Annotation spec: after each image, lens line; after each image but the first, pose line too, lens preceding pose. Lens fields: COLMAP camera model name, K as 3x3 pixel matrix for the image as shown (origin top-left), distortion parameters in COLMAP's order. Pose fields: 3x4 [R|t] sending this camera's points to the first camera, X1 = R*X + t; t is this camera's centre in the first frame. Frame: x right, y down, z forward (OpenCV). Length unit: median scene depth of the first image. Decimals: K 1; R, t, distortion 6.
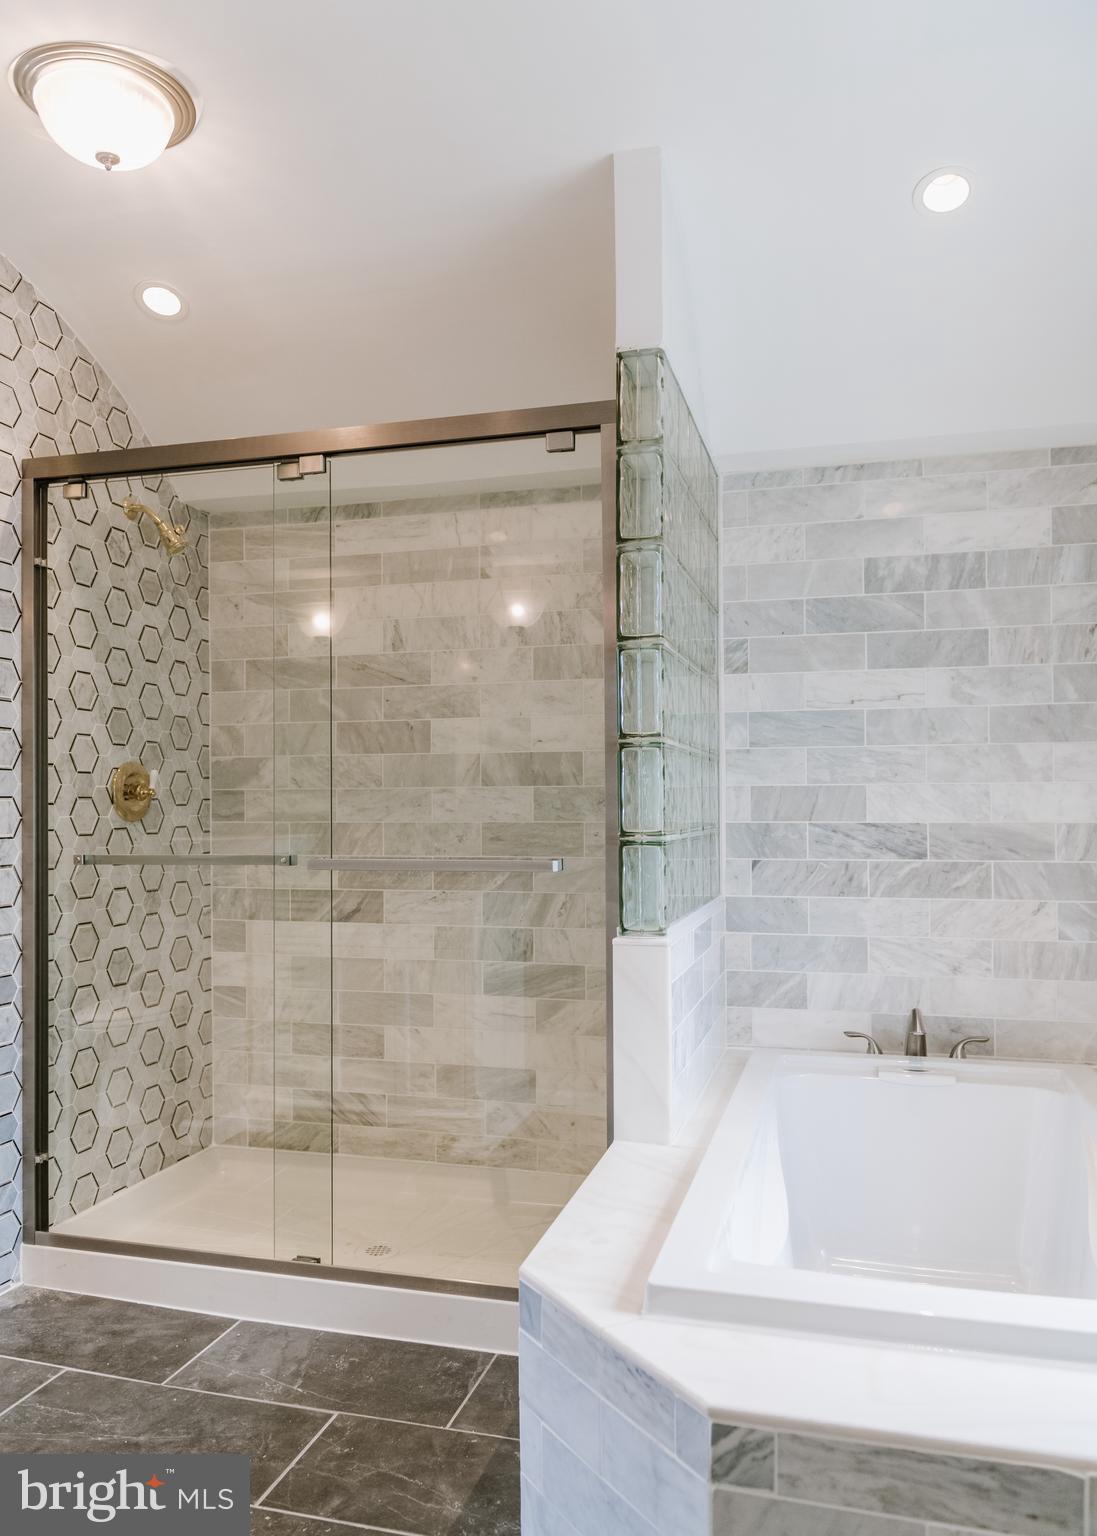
lens RADIAL K [[1115.6, 0, 544.4], [0, 1115.6, 793.3], [0, 0, 1]] dist [0.005990, -0.002713]
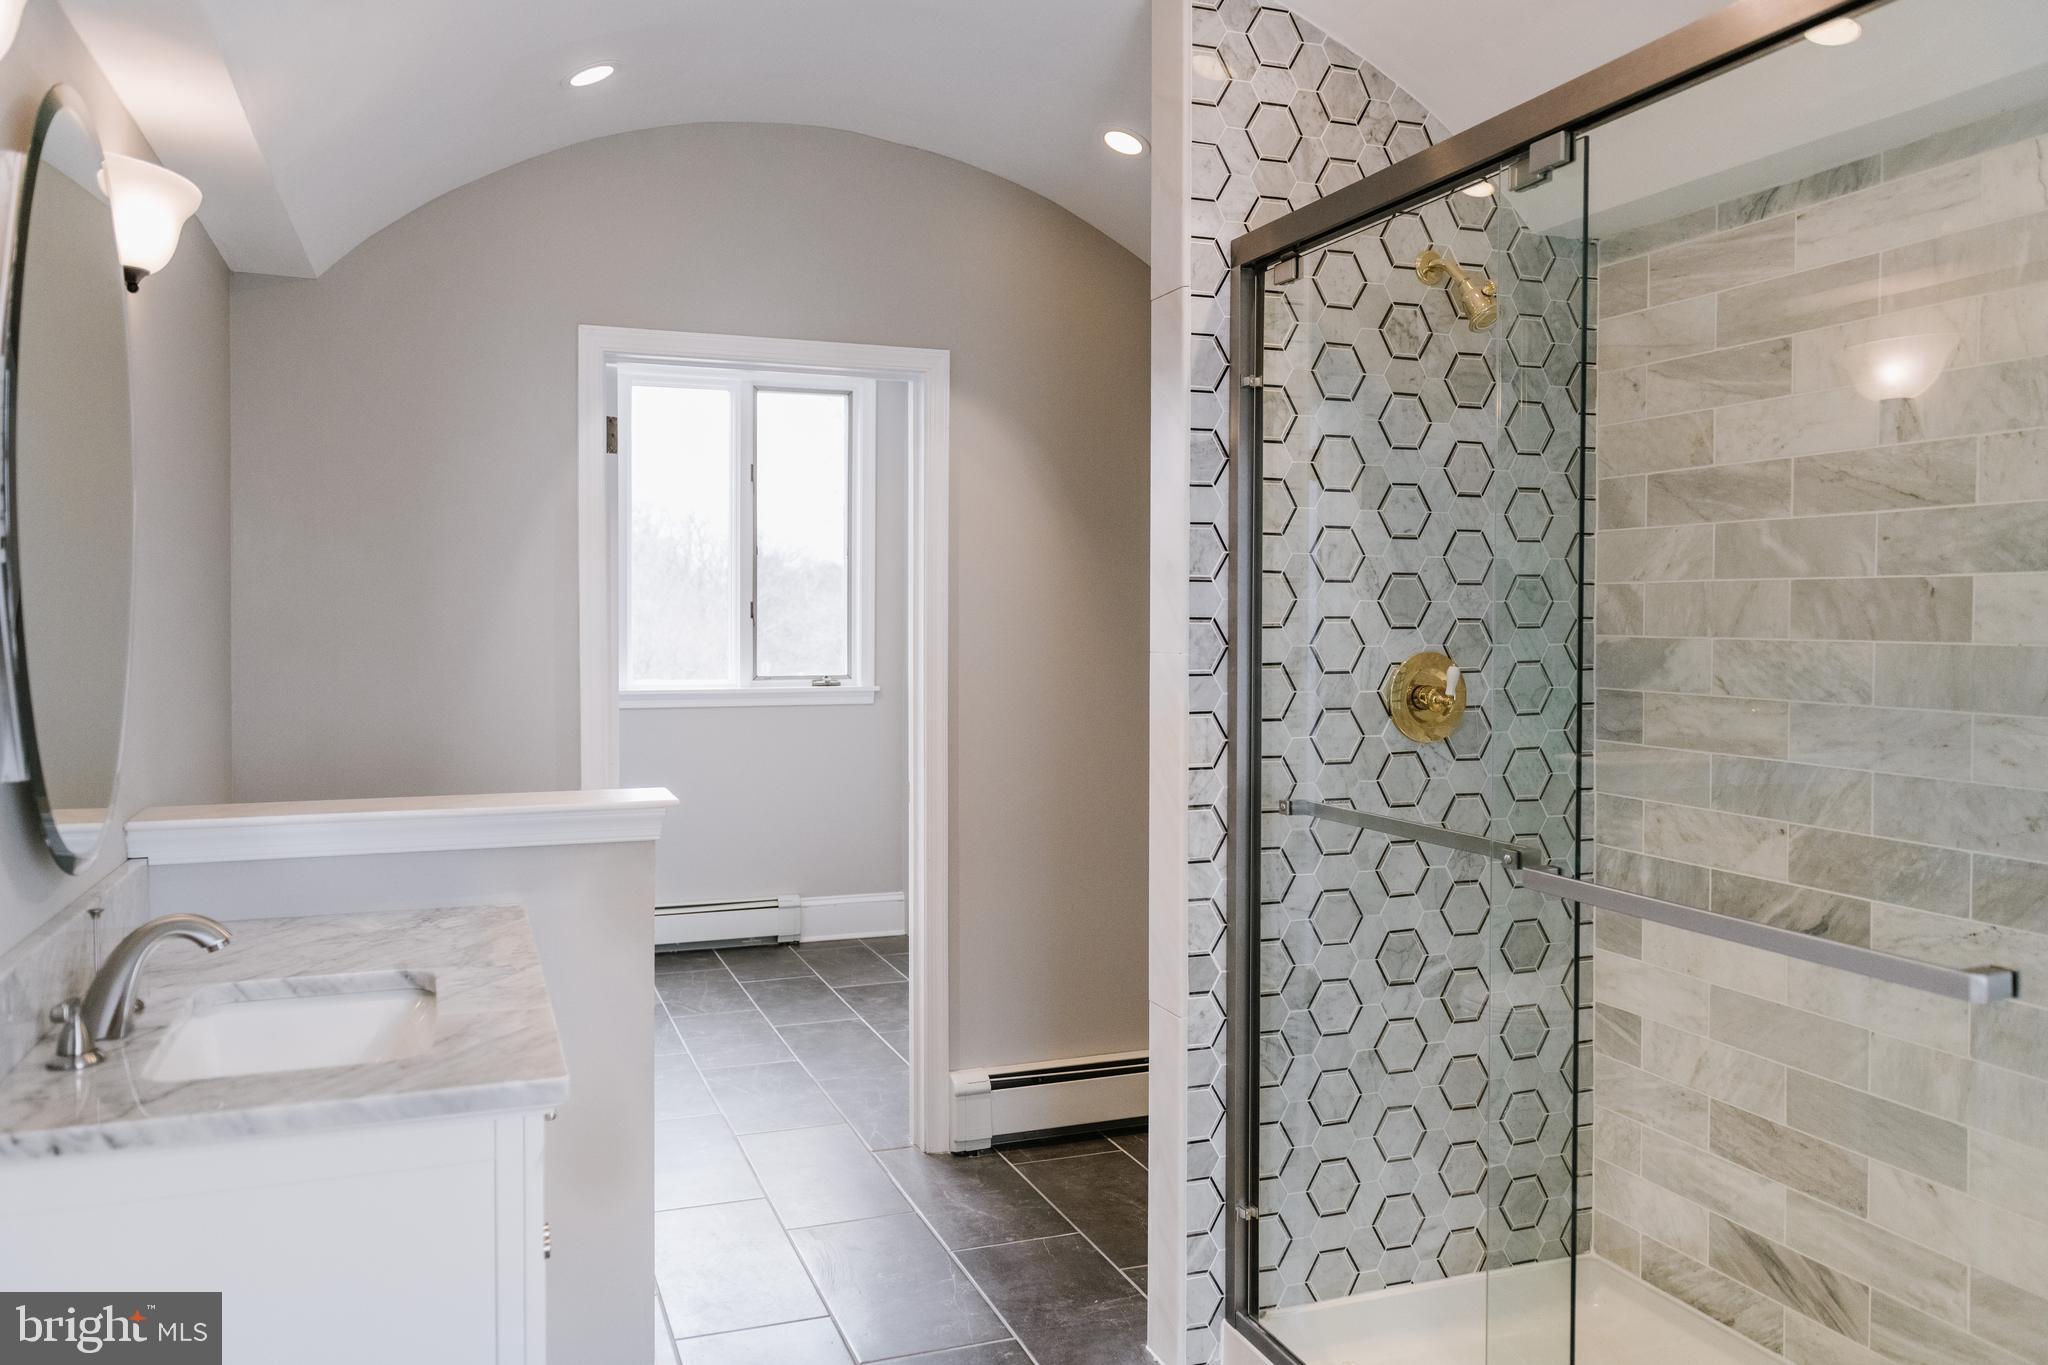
lens RADIAL K [[1431.1, 0, 1054.6], [0, 1431.1, 629.6], [0, 0, 1]] dist [0.006743, -0.004052]
pose [[0.580381, 0.022763, -0.814027, 0.206401], [0.007469, 0.999418, 0.033273, -0.075954], [0.814311, -0.025390, 0.579873, 0.345681]]
